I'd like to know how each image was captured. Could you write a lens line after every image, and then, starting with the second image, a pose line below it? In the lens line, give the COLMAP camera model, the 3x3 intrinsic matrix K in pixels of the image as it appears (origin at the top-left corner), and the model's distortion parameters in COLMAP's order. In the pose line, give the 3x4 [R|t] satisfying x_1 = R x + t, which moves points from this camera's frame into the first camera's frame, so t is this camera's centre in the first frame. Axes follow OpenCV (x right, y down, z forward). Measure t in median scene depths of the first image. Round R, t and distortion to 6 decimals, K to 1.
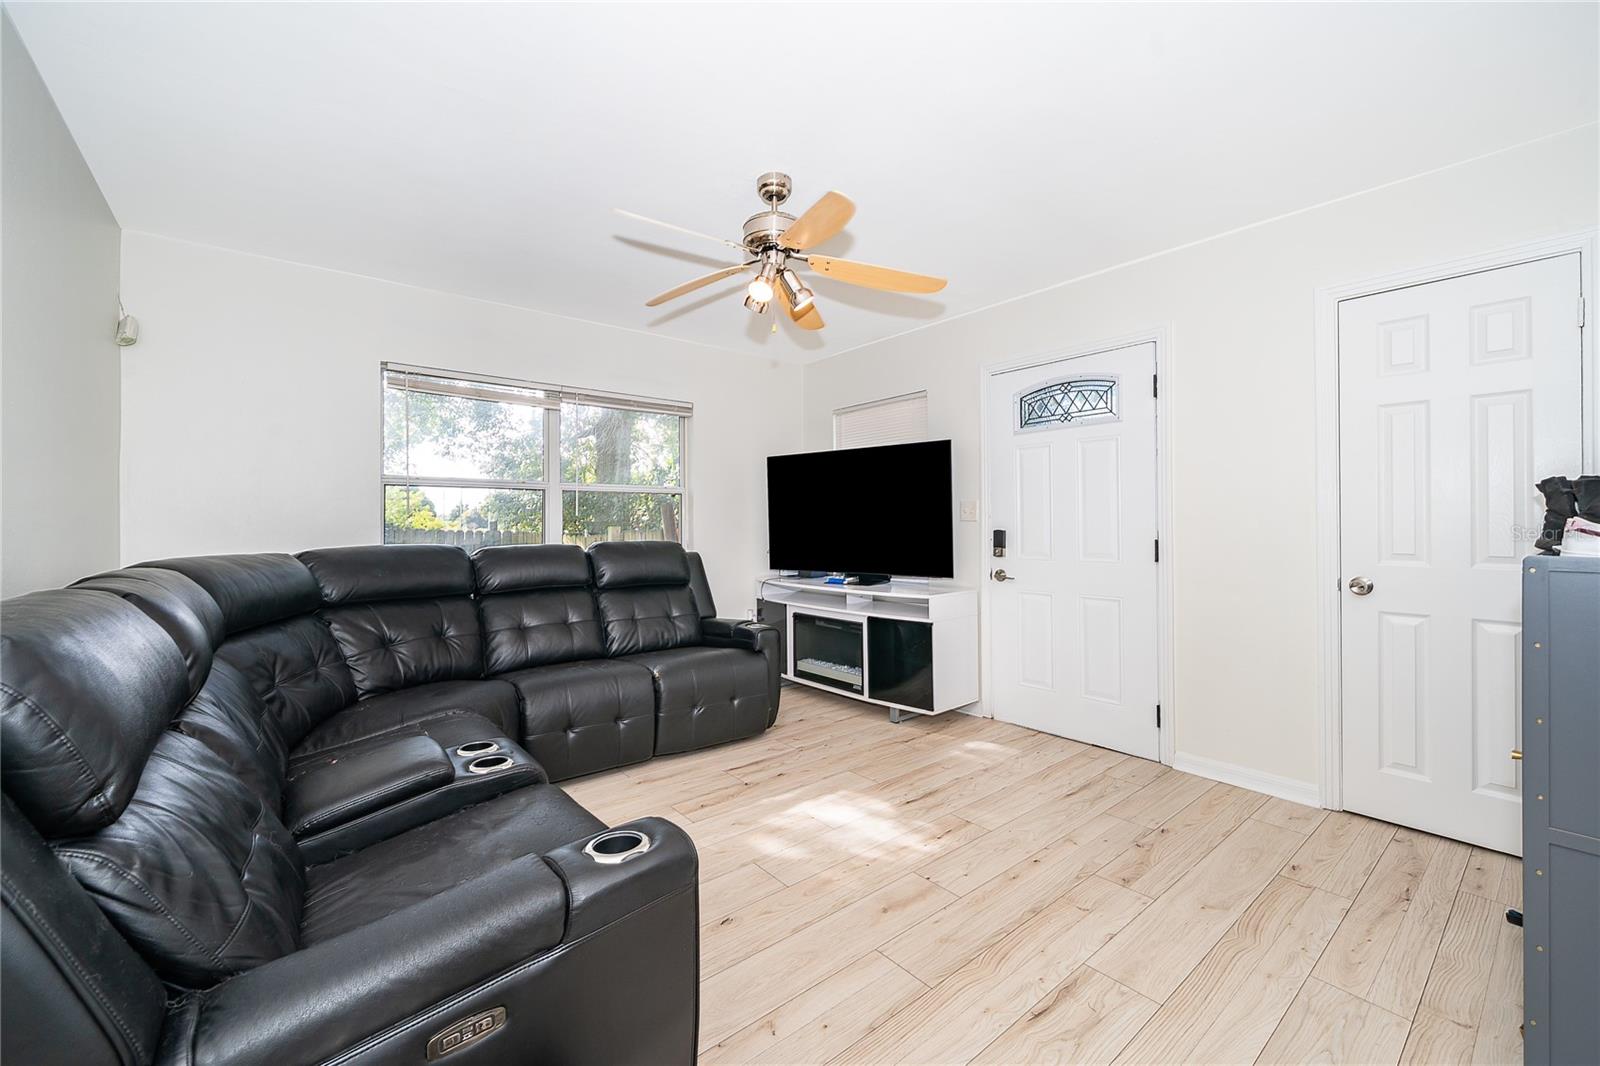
lens RADIAL K [[648.5, 0, 802.7], [0, 648.5, 528.5], [0, 0, 1]] dist [-0.001948, -0.000260]
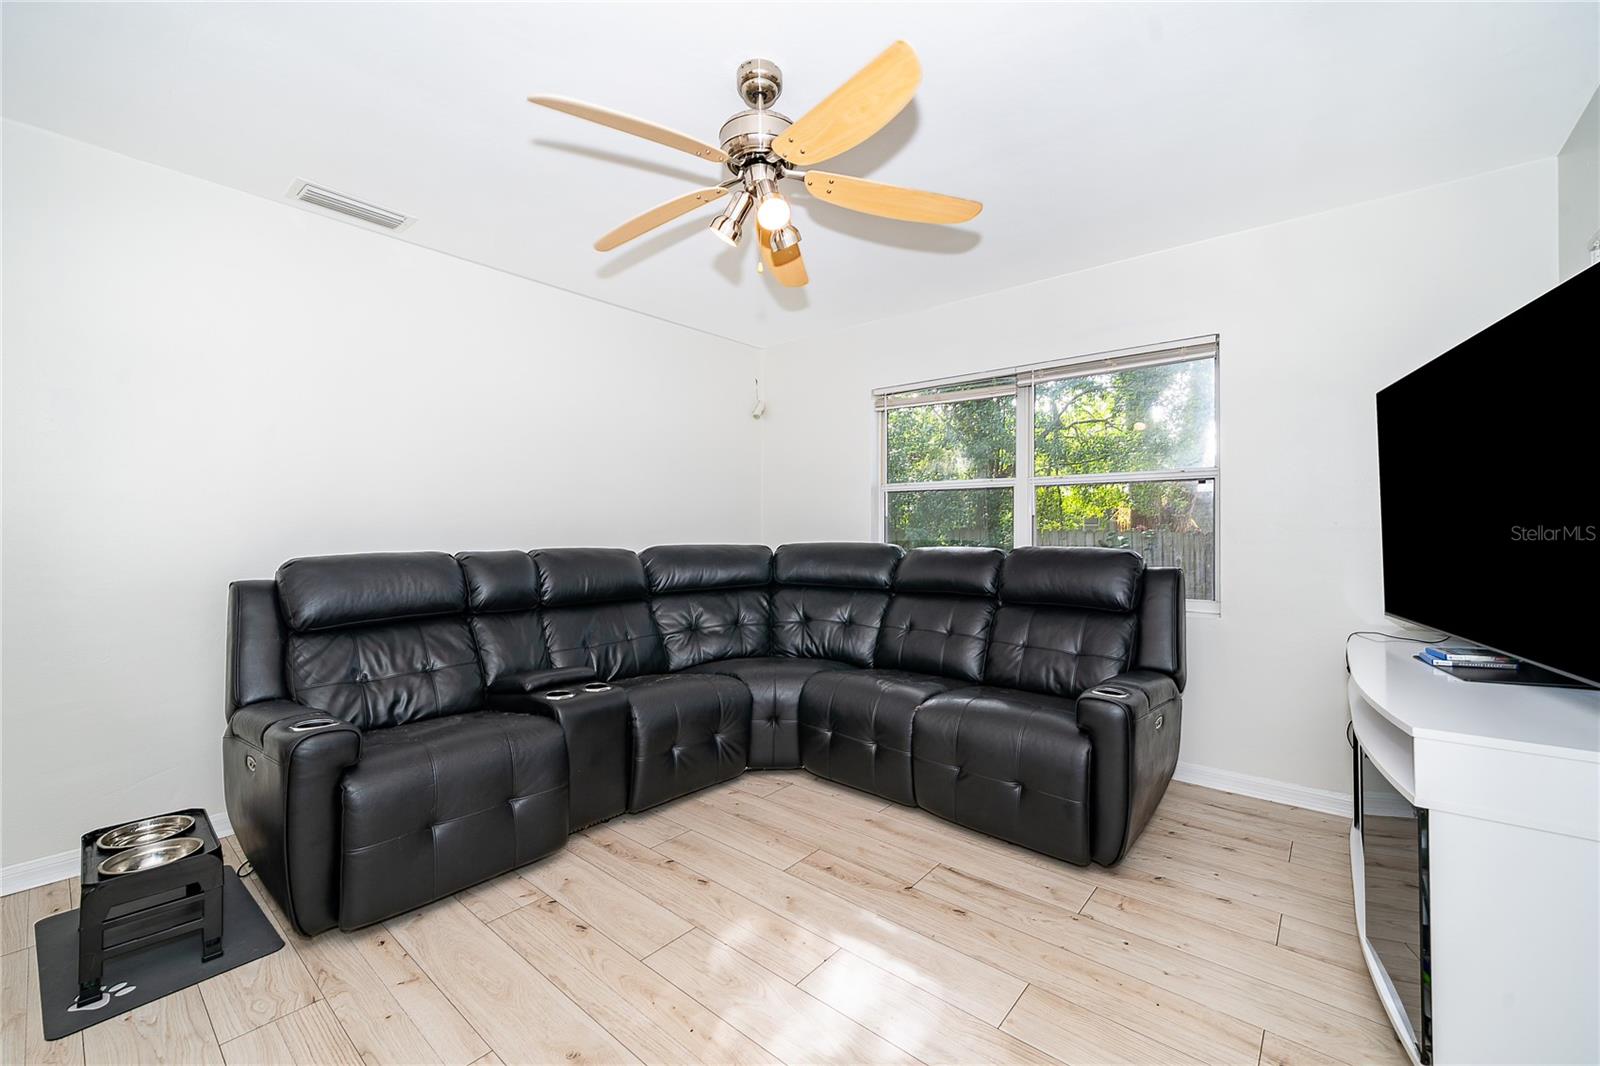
lens RADIAL K [[648.5, 0, 799.5], [0, 648.5, 531.7], [0, 0, 1]] dist [-0.001948, -0.000260]
pose [[0.168568, 0.003042, -0.985685, 0.651445], [-0.004025, 0.999989, 0.002398, 0.001963], [0.985682, 0.003563, 0.168579, 0.836103]]
